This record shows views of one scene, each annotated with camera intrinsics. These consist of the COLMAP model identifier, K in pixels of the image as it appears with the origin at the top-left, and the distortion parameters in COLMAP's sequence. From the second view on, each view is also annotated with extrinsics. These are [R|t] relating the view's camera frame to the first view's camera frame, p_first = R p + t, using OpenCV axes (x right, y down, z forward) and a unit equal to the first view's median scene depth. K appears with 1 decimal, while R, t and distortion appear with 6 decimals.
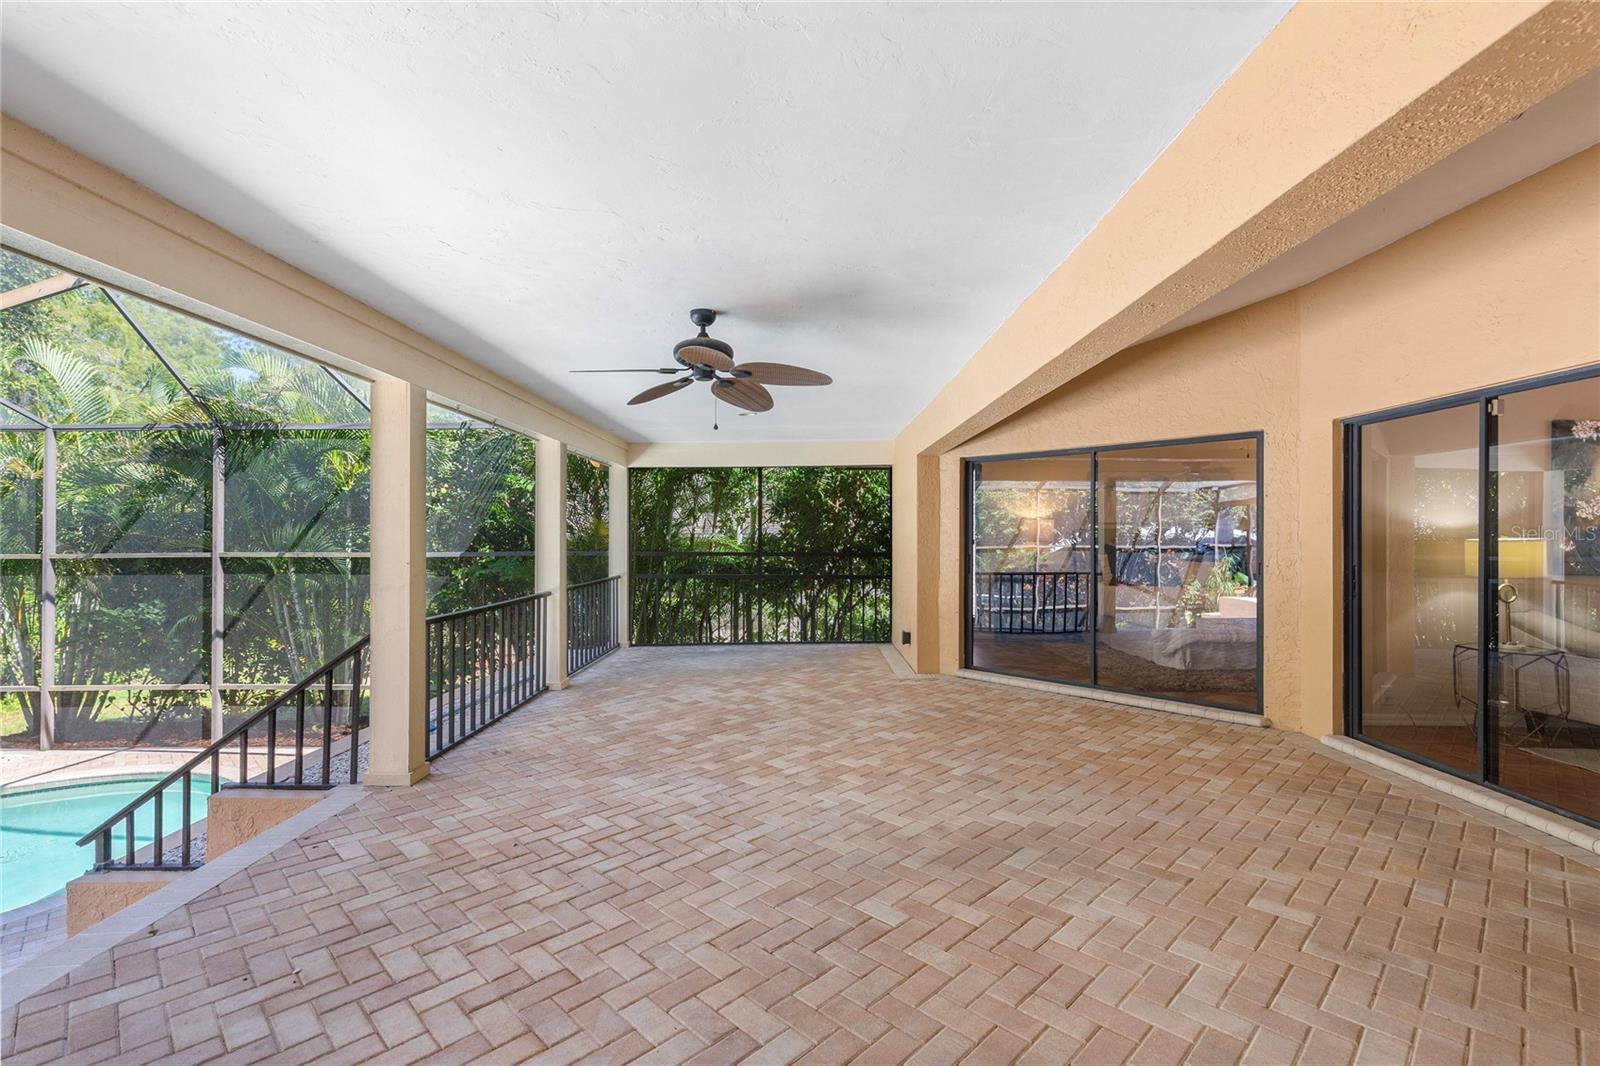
lens RADIAL K [[733.2, 0, 806.1], [0, 733.2, 534.0], [0, 0, 1]] dist [0.010881, -0.002324]
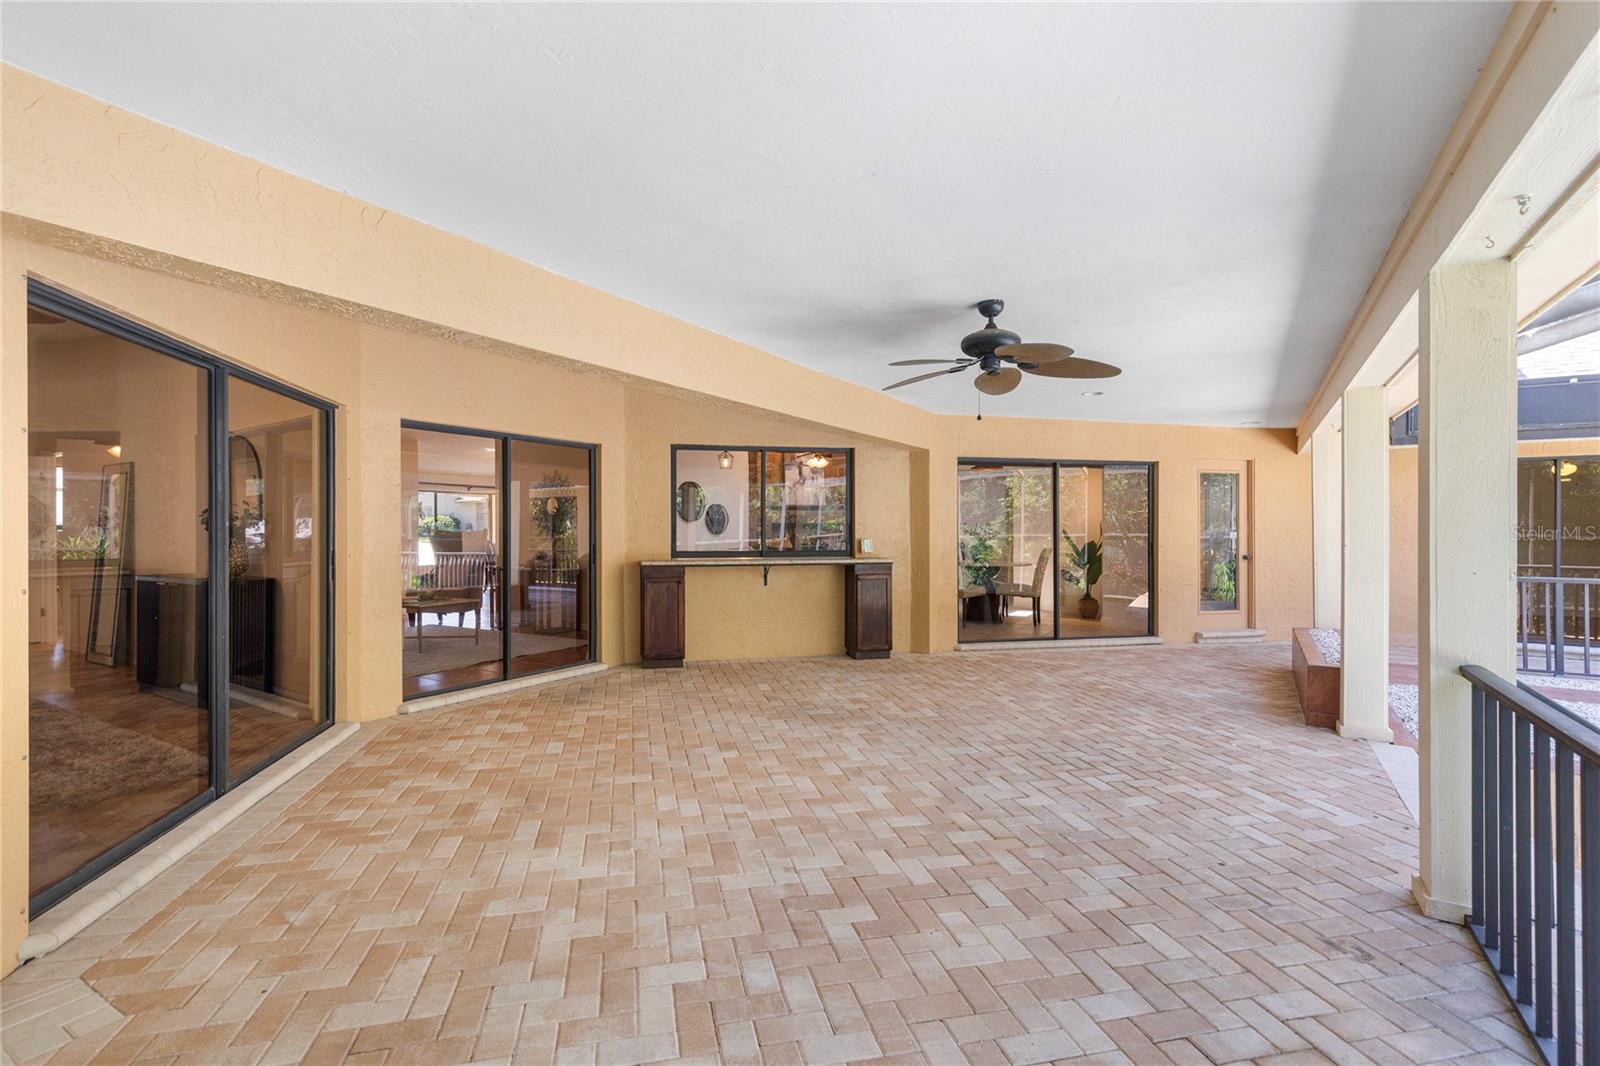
lens RADIAL K [[733.2, 0, 803.6], [0, 733.2, 526.2], [0, 0, 1]] dist [0.010881, -0.002324]
pose [[-0.857057, -0.001857, 0.515218, -0.416551], [-0.004564, 0.999982, -0.003988, 0.016091], [-0.515201, -0.005770, -0.857050, 1.893448]]
